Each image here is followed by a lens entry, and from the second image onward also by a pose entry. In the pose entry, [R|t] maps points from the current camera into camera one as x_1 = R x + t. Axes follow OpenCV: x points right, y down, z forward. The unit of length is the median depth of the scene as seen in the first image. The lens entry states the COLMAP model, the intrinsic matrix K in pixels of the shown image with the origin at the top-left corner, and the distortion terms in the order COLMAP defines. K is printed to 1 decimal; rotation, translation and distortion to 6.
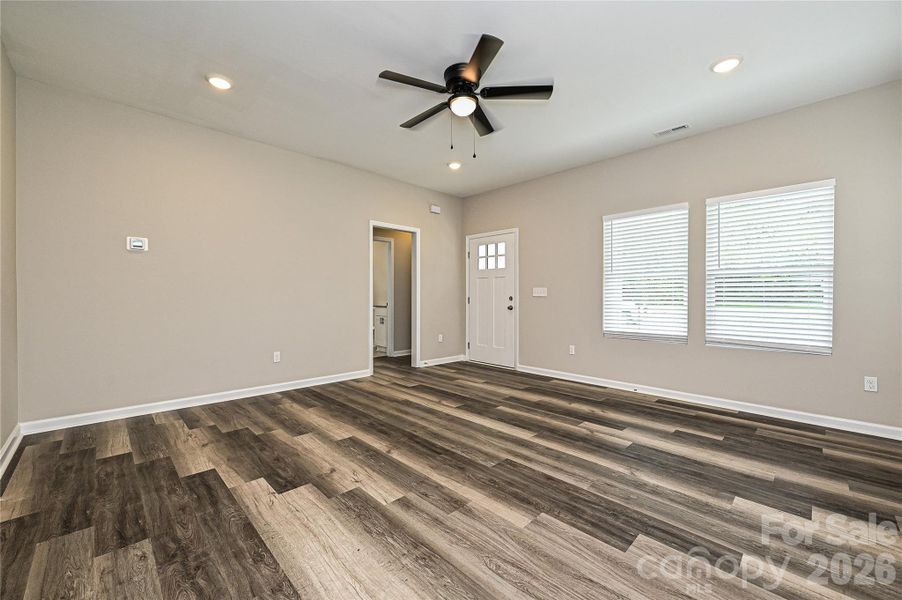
lens RADIAL K [[360.3, 0, 463.6], [0, 360.3, 298.9], [0, 0, 1]] dist [-0.000061, 0.000021]
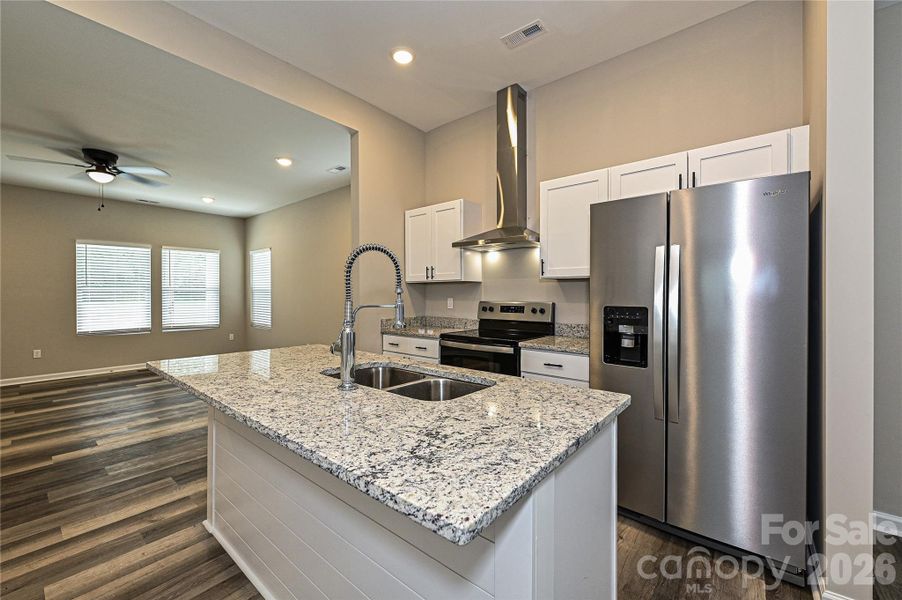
lens RADIAL K [[363.2, 0, 428.0], [0, 363.2, 297.0], [0, 0, 1]] dist [-0.000416, 0.000174]
pose [[-0.066342, -0.007757, 0.997767, -1.383737], [0.012494, 0.999885, 0.008604, -0.040455], [-0.997719, 0.013037, -0.066238, -0.169971]]
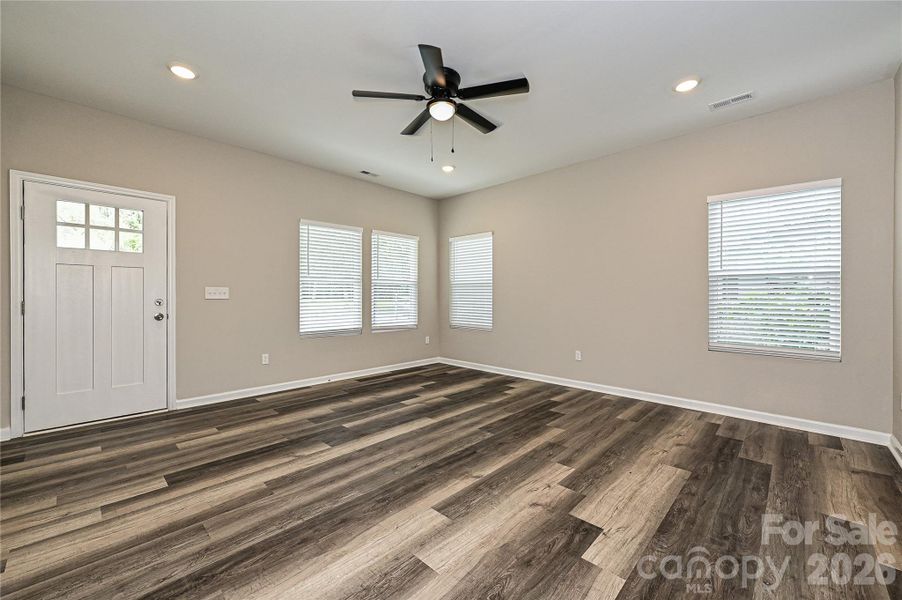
lens RADIAL K [[363.2, 0, 428.0], [0, 363.2, 297.0], [0, 0, 1]] dist [-0.000416, 0.000174]
pose [[0.015177, -0.002244, 0.999882, -0.924886], [0.008469, 0.999962, 0.002115, -0.014261], [-0.999849, 0.008436, 0.015196, 0.933115]]
